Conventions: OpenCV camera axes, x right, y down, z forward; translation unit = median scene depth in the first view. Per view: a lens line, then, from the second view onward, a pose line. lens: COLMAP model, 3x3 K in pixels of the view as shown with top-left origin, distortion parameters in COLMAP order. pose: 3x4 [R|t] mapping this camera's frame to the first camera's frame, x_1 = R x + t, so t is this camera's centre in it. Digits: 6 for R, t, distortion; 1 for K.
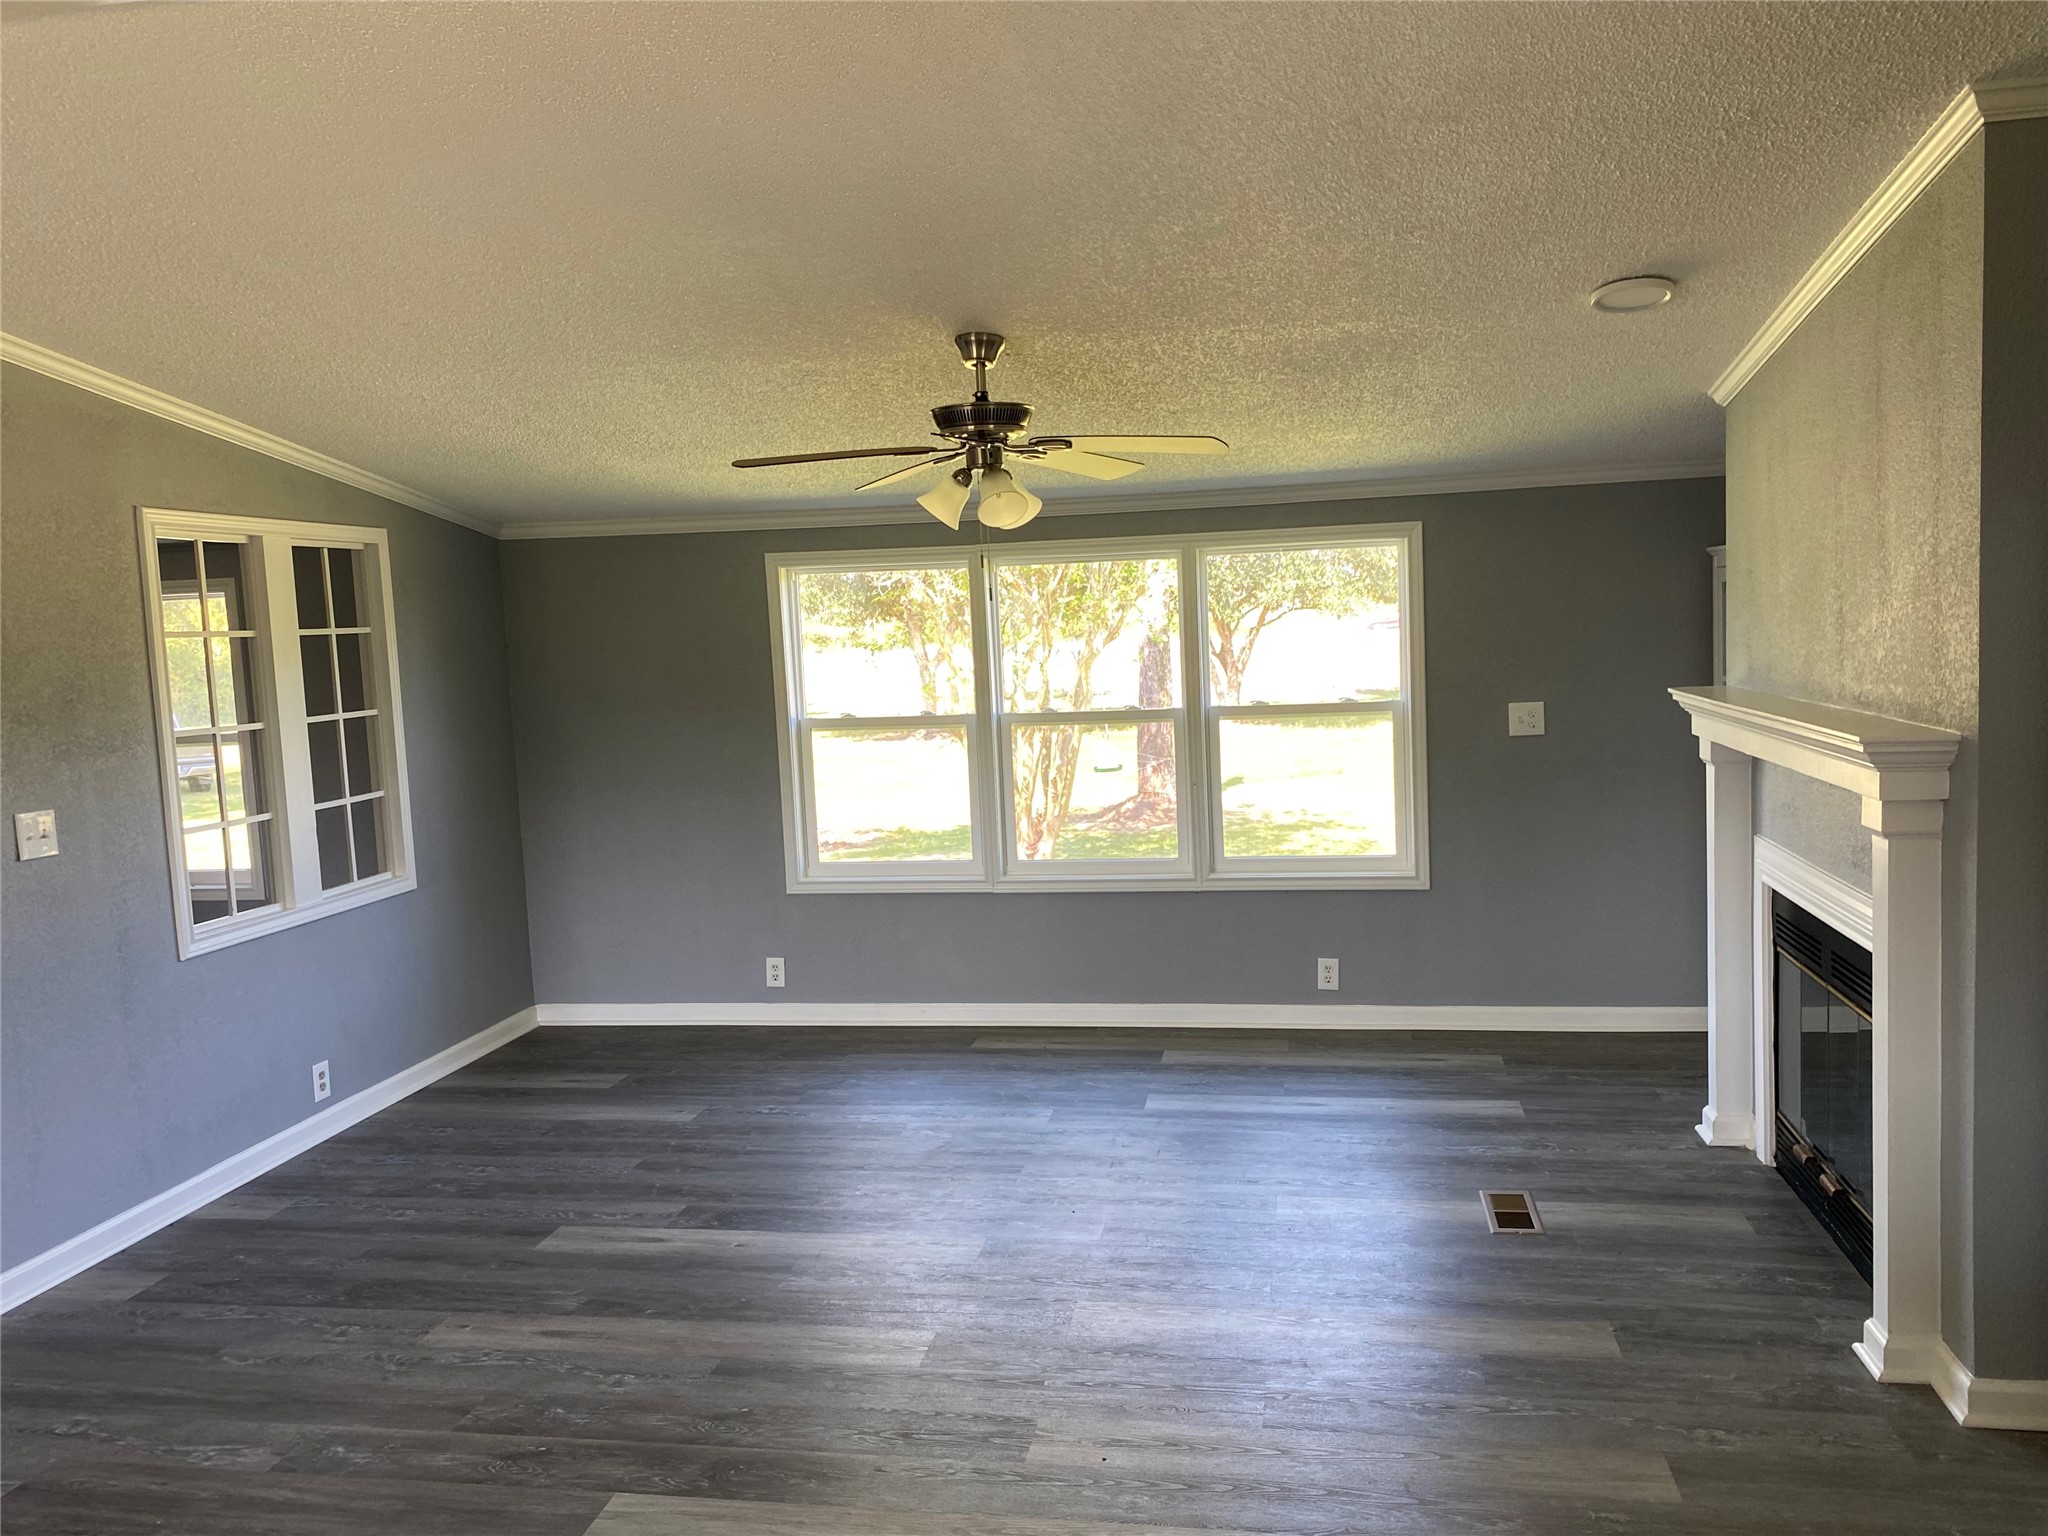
lens RADIAL K [[1552.1, 0, 1030.7], [0, 1552.1, 751.7], [0, 0, 1]] dist [0.007698, -0.004183]
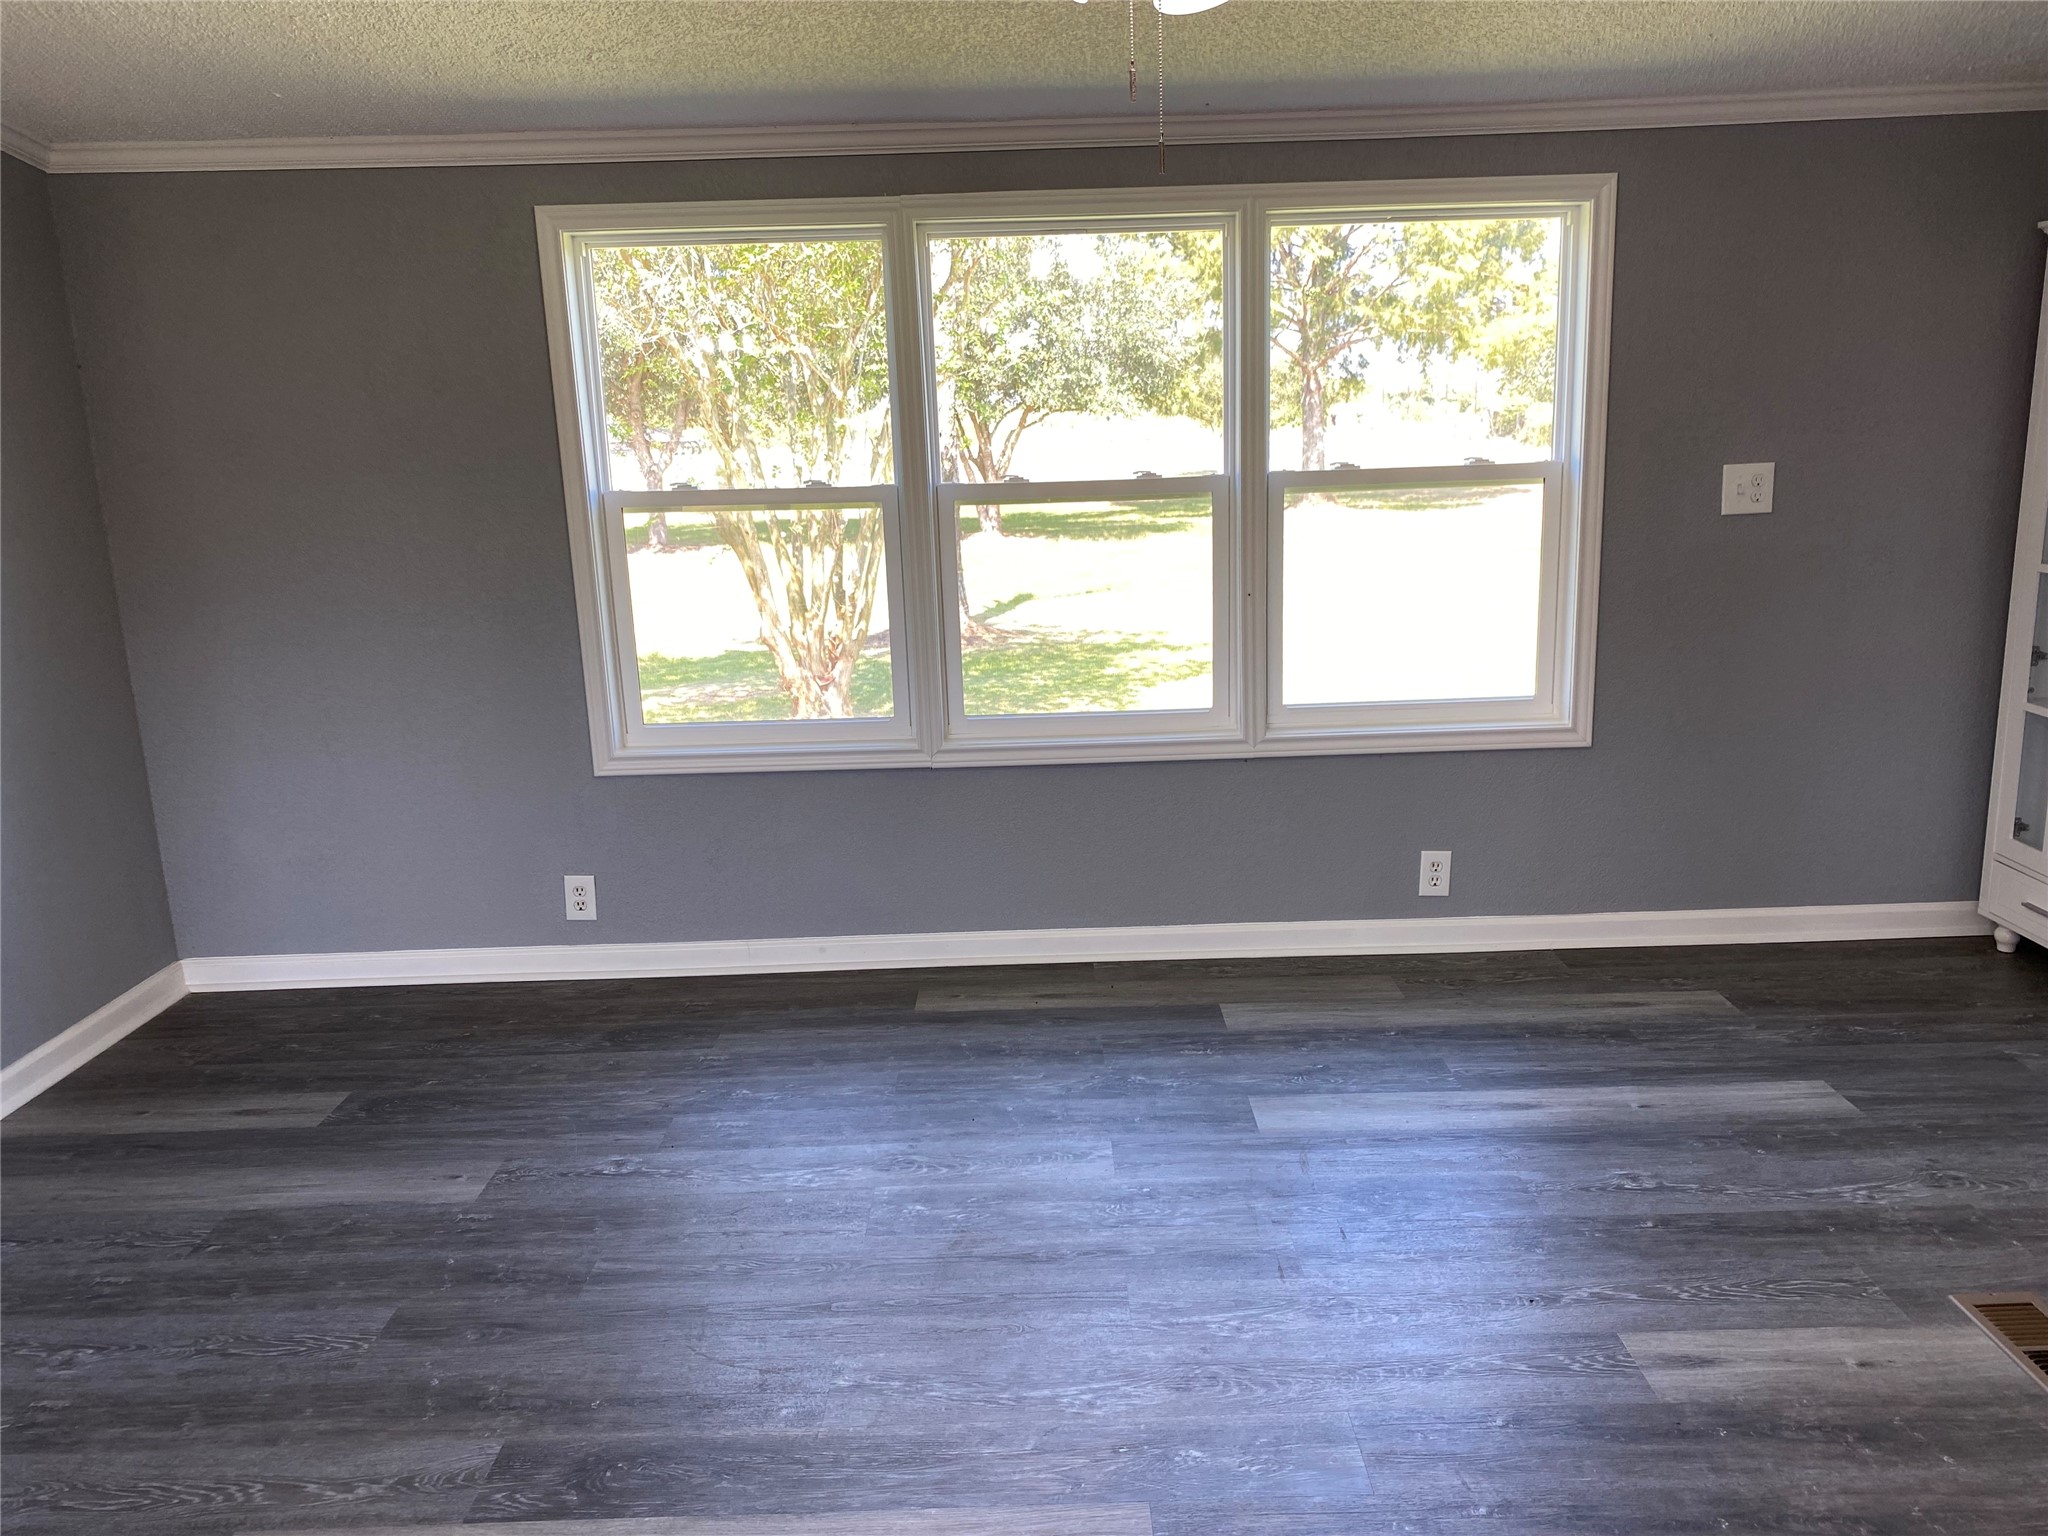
lens RADIAL K [[1552.1, 0, 1023.4], [0, 1552.1, 765.3], [0, 0, 1]] dist [0.007698, -0.004183]
pose [[0.984307, -0.029845, 0.173925, -0.108510], [0.007747, 0.991952, 0.126375, 0.010039], [-0.176297, -0.123044, 0.976616, 0.402326]]
